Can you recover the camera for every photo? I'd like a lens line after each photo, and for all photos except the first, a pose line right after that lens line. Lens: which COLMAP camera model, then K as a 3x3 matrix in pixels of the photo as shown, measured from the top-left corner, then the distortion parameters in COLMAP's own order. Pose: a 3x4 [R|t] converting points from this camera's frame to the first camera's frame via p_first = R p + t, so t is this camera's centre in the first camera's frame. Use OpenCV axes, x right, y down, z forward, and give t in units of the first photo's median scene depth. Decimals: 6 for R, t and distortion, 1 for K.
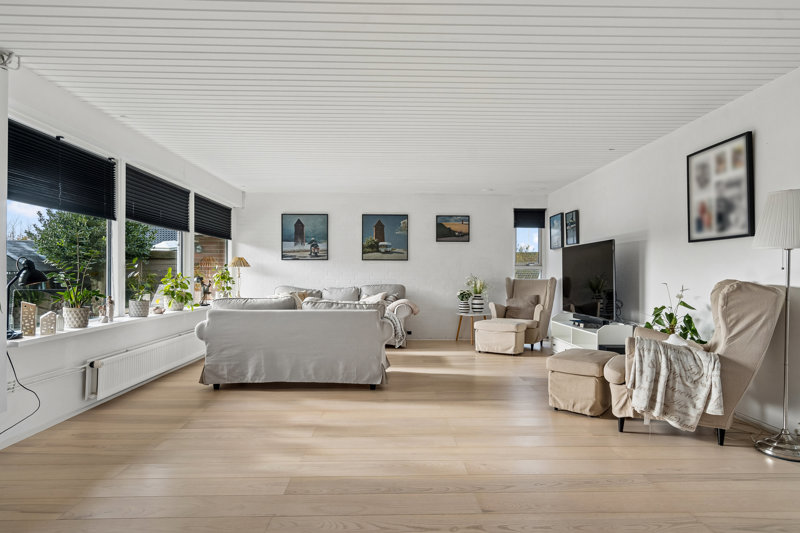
lens RADIAL K [[455.9, 0, 397.3], [0, 455.9, 272.7], [0, 0, 1]] dist [0.003914, 0.001496]
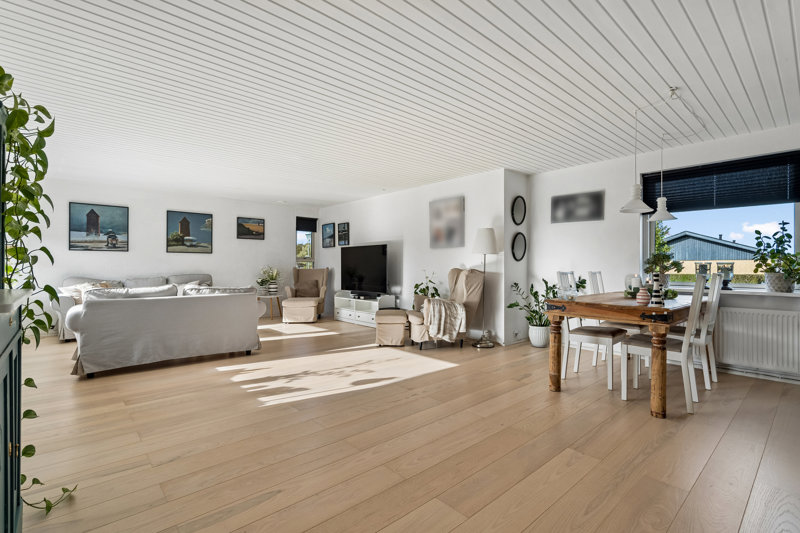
lens RADIAL K [[373.2, 0, 400.0], [0, 373.2, 266.5], [0, 0, 1]] dist [0.000551, 0.000176]
pose [[0.766683, -0.001778, 0.642023, -0.438765], [-0.003225, 0.999973, 0.006621, -0.002029], [-0.642017, -0.007146, 0.766657, -0.090801]]
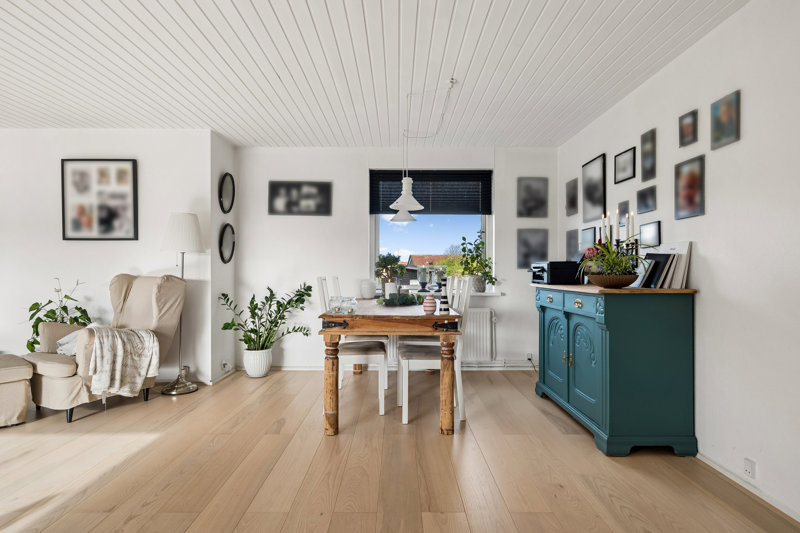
lens RADIAL K [[441.2, 0, 396.5], [0, 441.2, 270.6], [0, 0, 1]] dist [0.001095, 0.001164]
pose [[0.031096, -0.004387, 0.999507, -0.383585], [-0.003394, 0.999984, 0.004495, -0.001260], [-0.999511, -0.003532, 0.031080, 0.182478]]
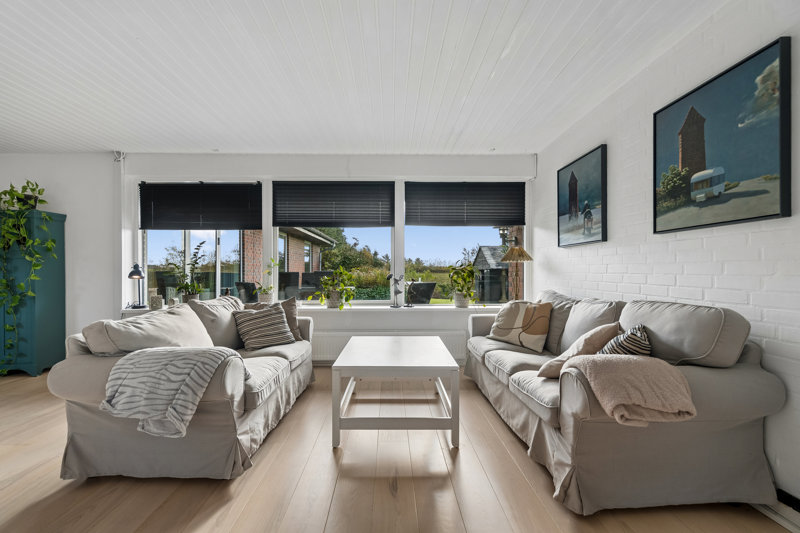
lens RADIAL K [[373.2, 0, 400.0], [0, 373.2, 266.5], [0, 0, 1]] dist [0.000551, 0.000176]
pose [[-0.005009, -0.015232, -0.999871, 0.458608], [0.005519, 0.999868, -0.015260, 0.006497], [0.999972, -0.005595, -0.004924, 1.551437]]
